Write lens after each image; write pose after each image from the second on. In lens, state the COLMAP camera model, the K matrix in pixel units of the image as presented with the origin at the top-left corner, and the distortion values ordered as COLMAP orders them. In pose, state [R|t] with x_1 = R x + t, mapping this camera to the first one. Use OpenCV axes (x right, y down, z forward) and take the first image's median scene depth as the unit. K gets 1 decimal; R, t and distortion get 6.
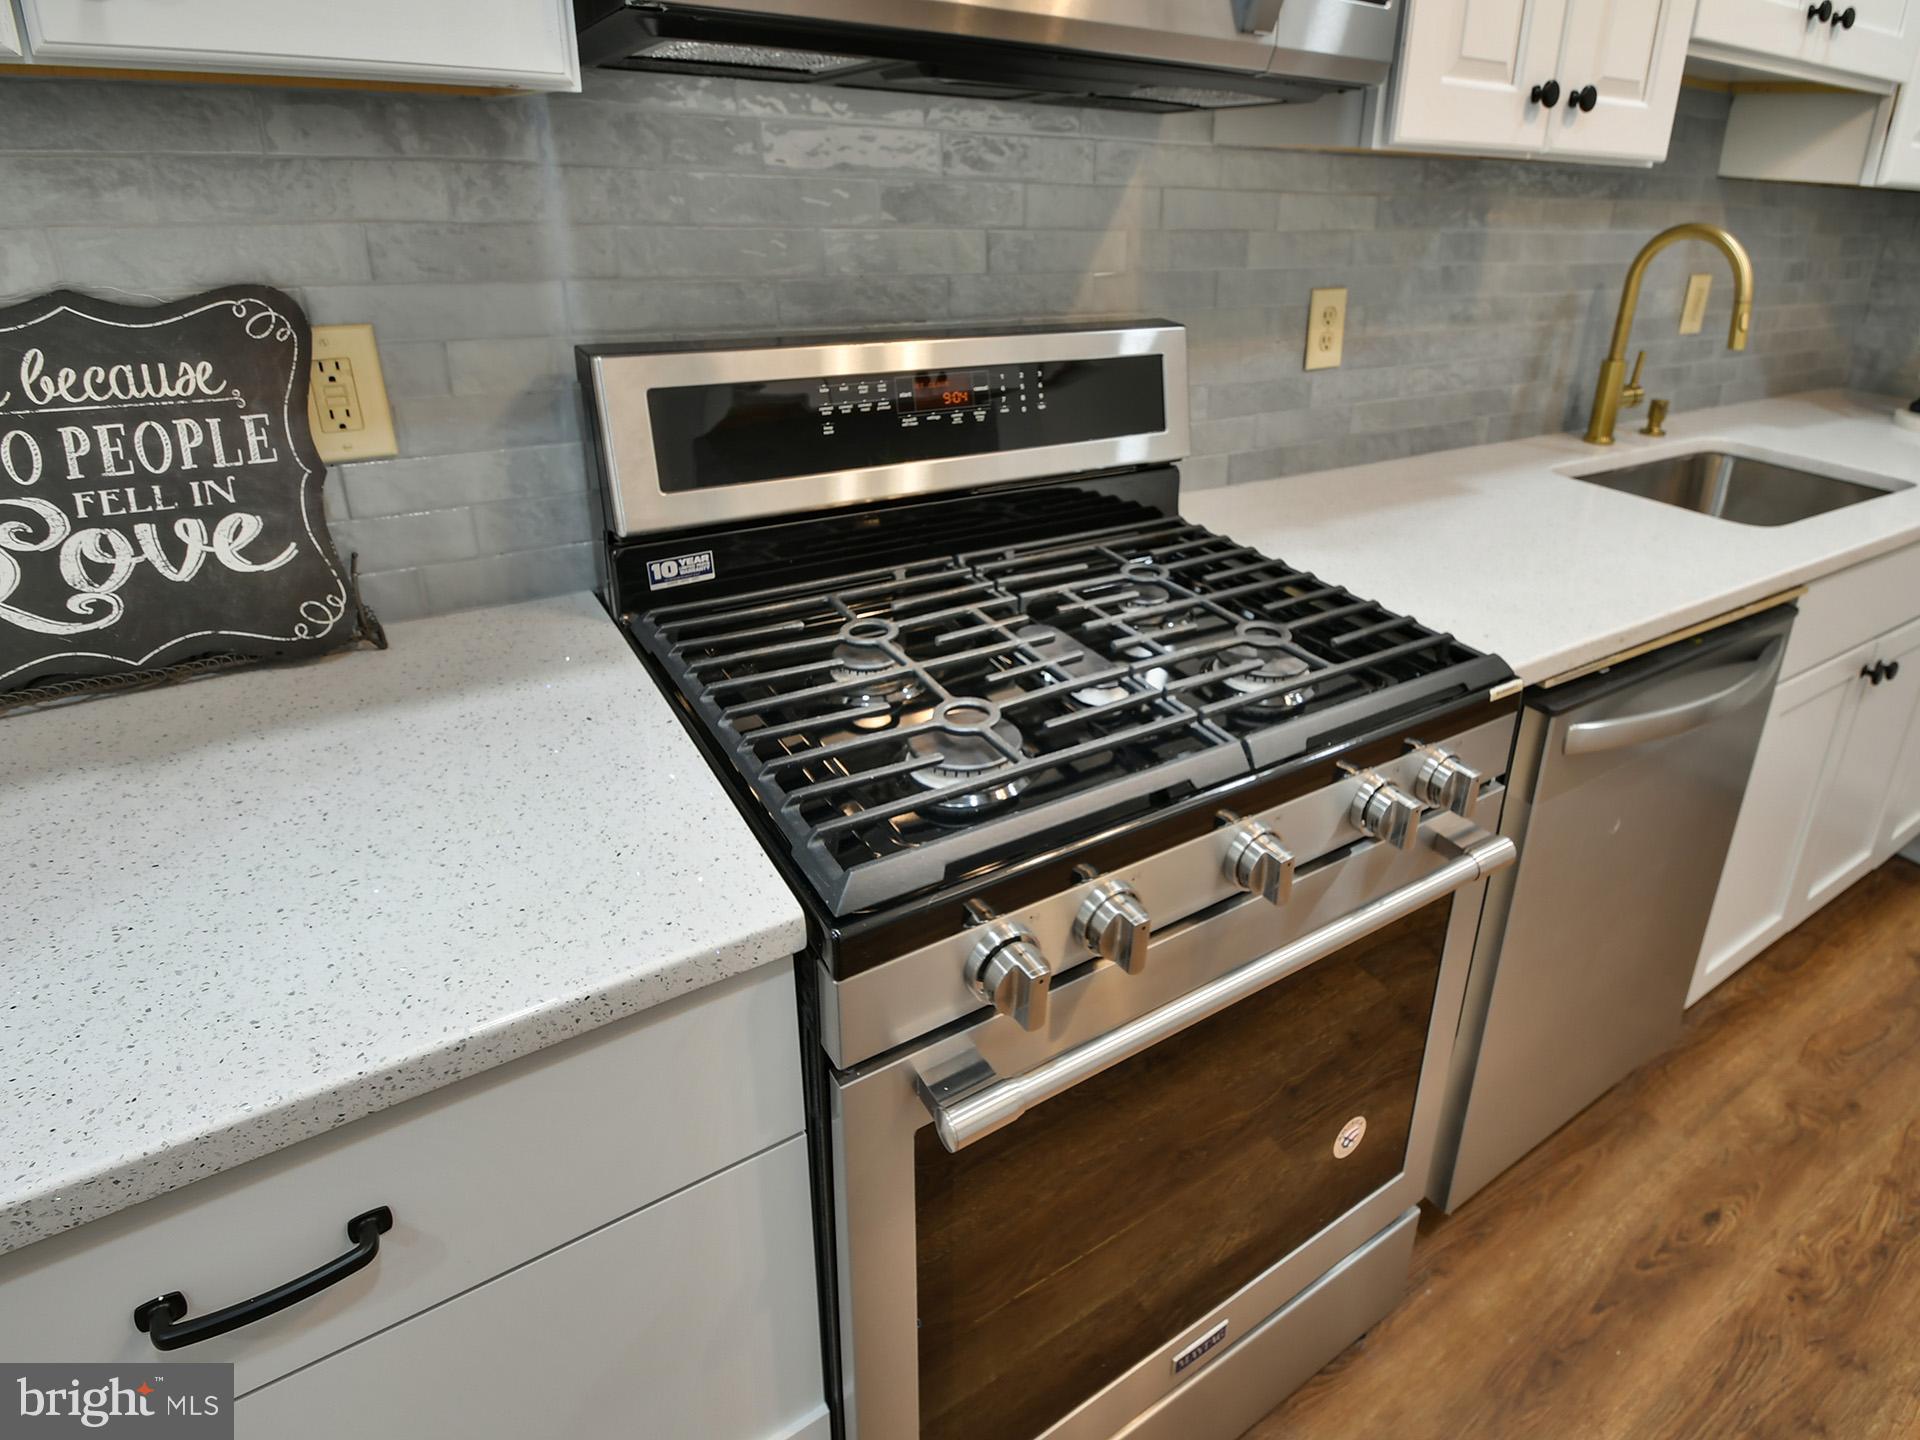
lens RADIAL K [[1124.5, 0, 1114.7], [0, 1124.5, 617.8], [0, 0, 1]] dist [0.005851, -0.009339]
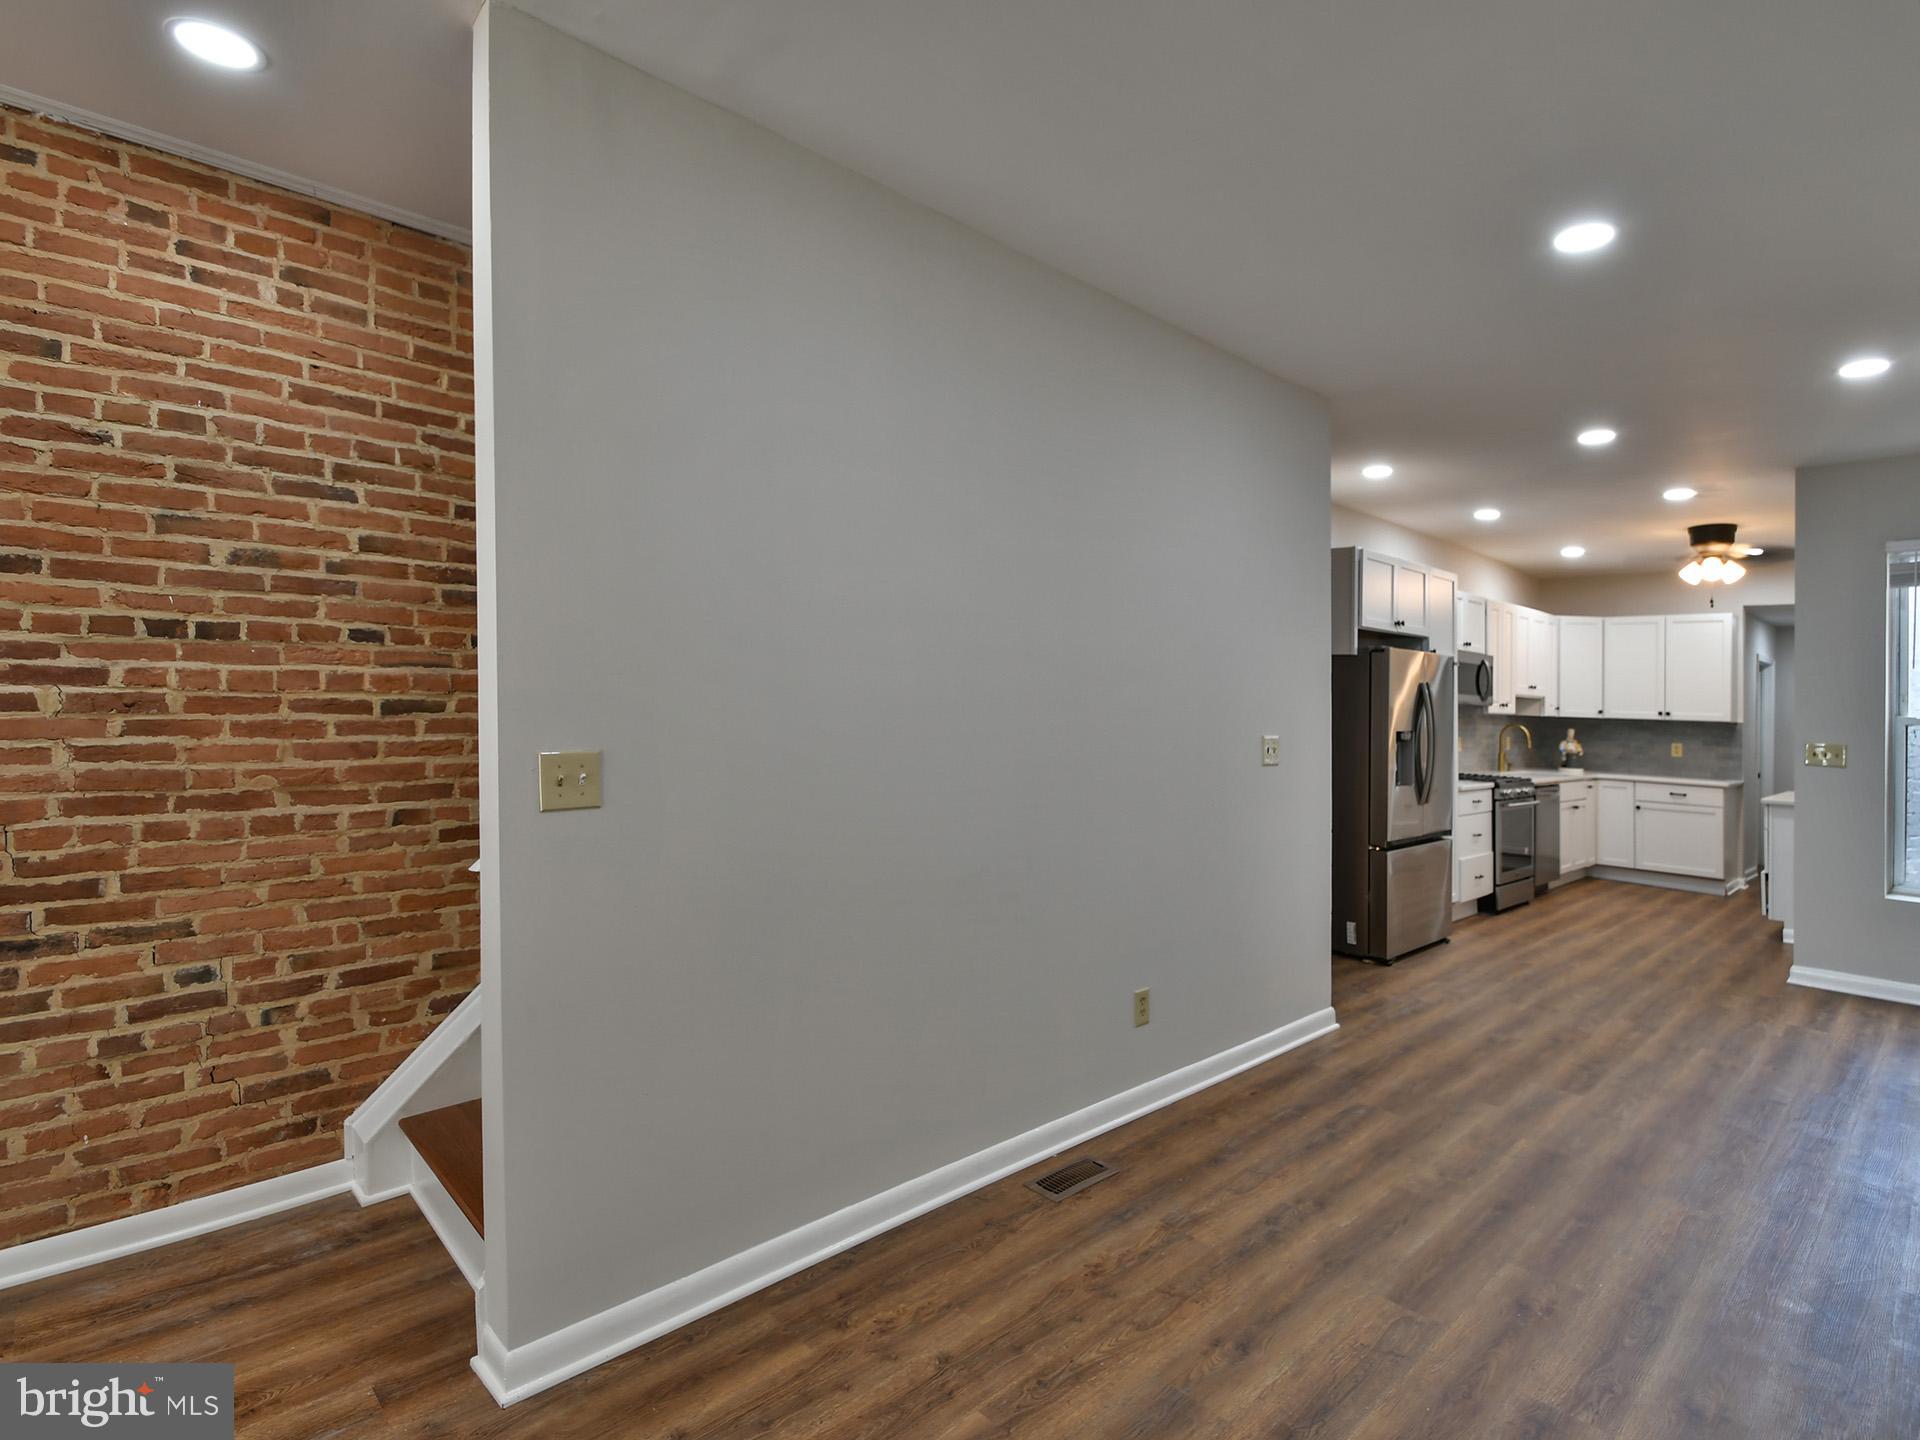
lens RADIAL K [[978.1, 0, 1020.2], [0, 978.1, 695.7], [0, 0, 1]] dist [0.010542, -0.011758]
pose [[0.988488, -0.017359, 0.150298, -2.608283], [0.073733, 0.922718, -0.378358, 1.149965], [-0.132115, 0.385084, 0.913376, -3.091918]]
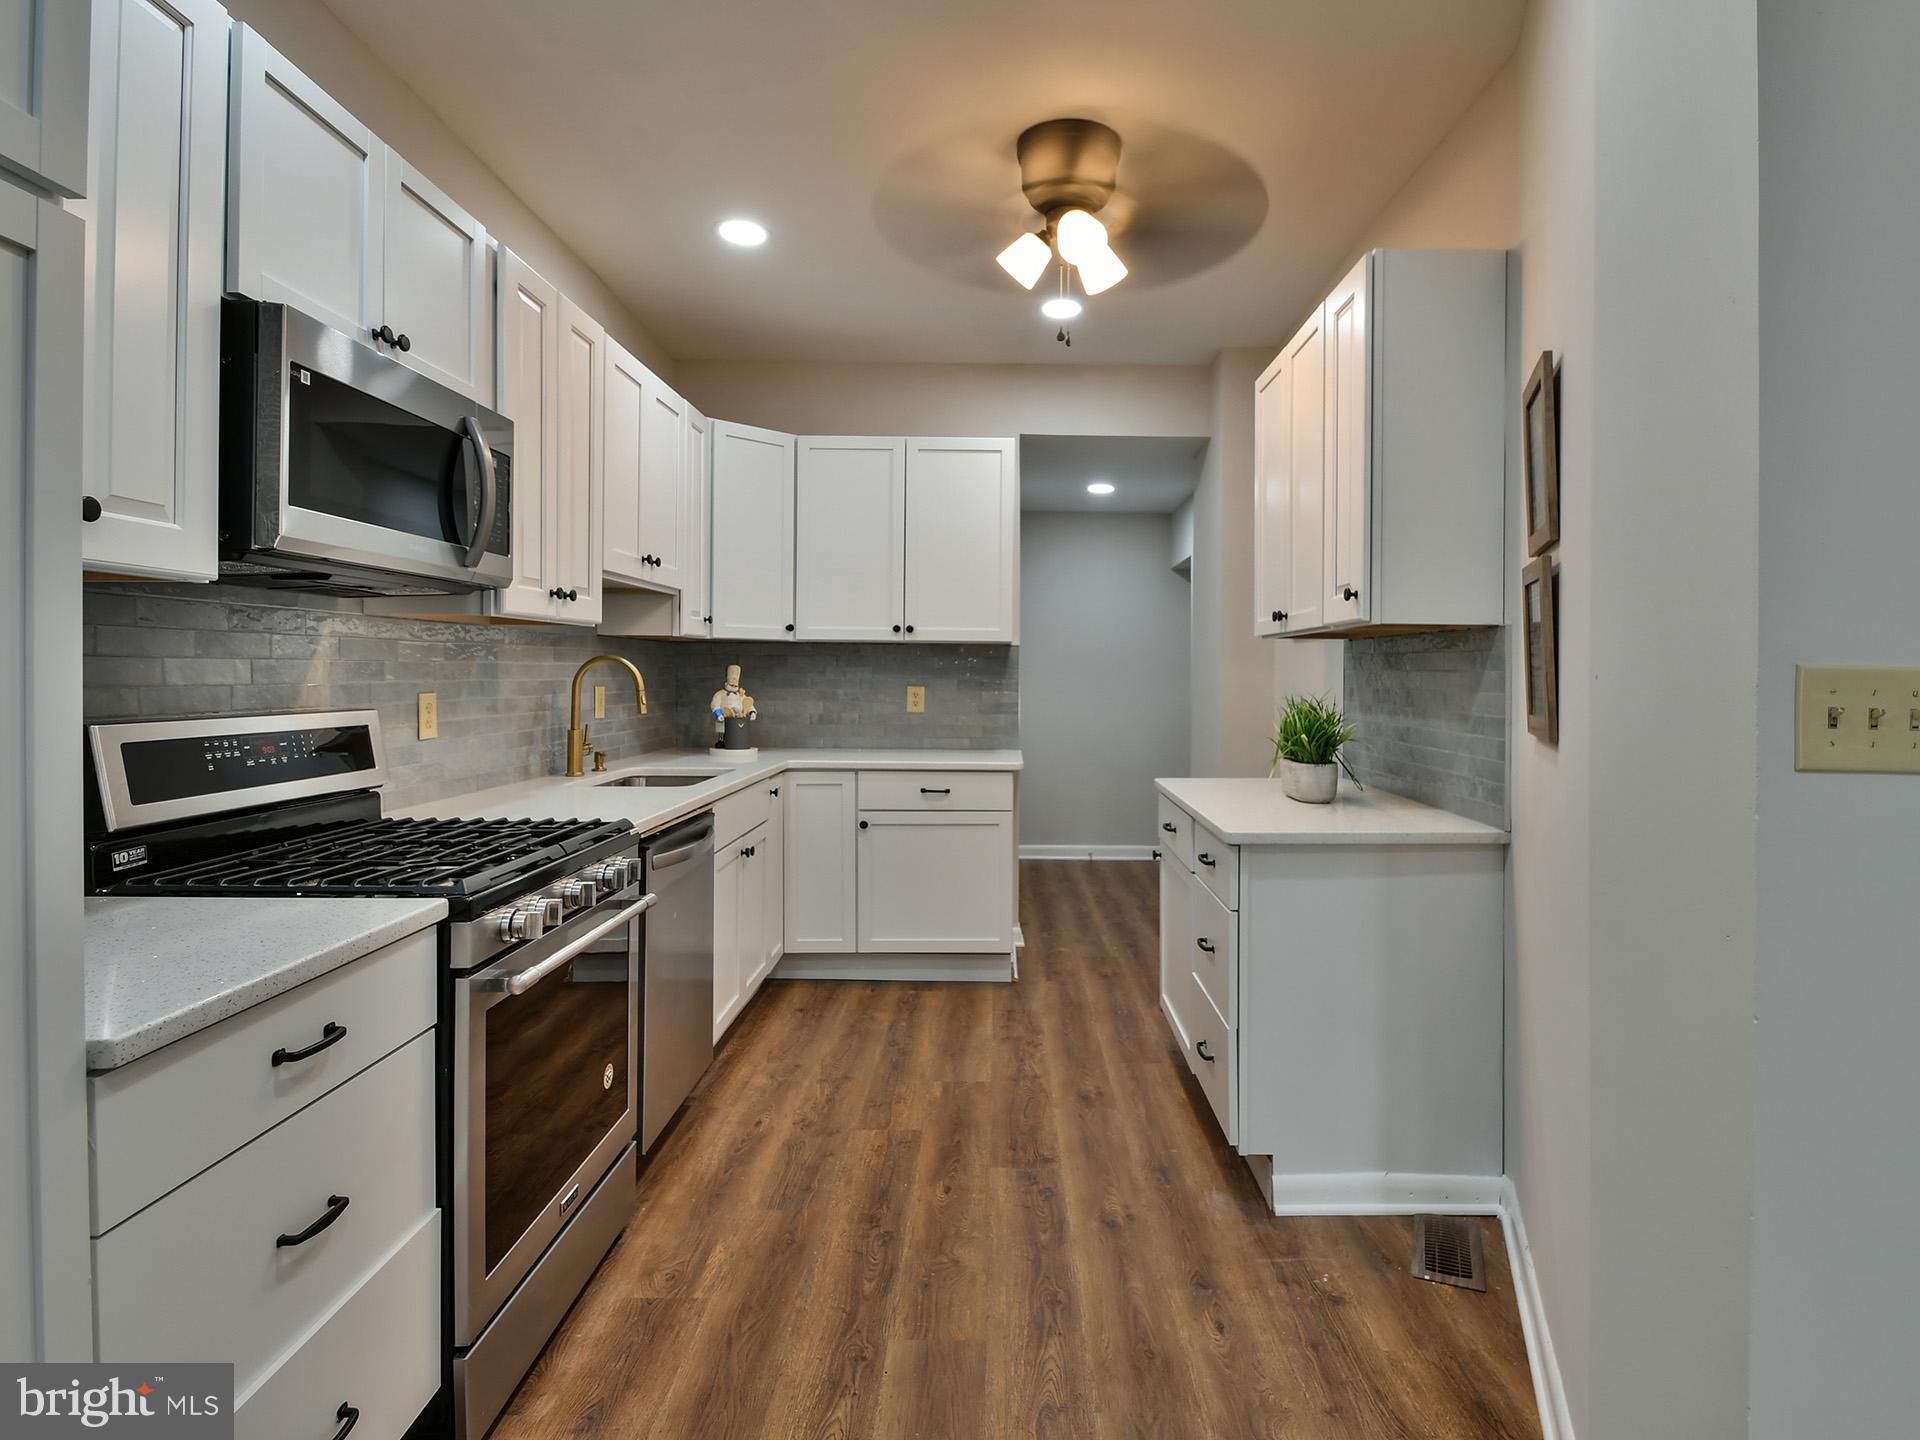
lens RADIAL K [[978.1, 0, 1070.9], [0, 978.1, 651.0], [0, 0, 1]] dist [0.010542, -0.011758]
pose [[0.532572, -0.028358, 0.845910, -0.565078], [0.340656, 0.922095, -0.183559, 0.265125], [-0.774804, 0.385922, 0.500742, -0.555253]]
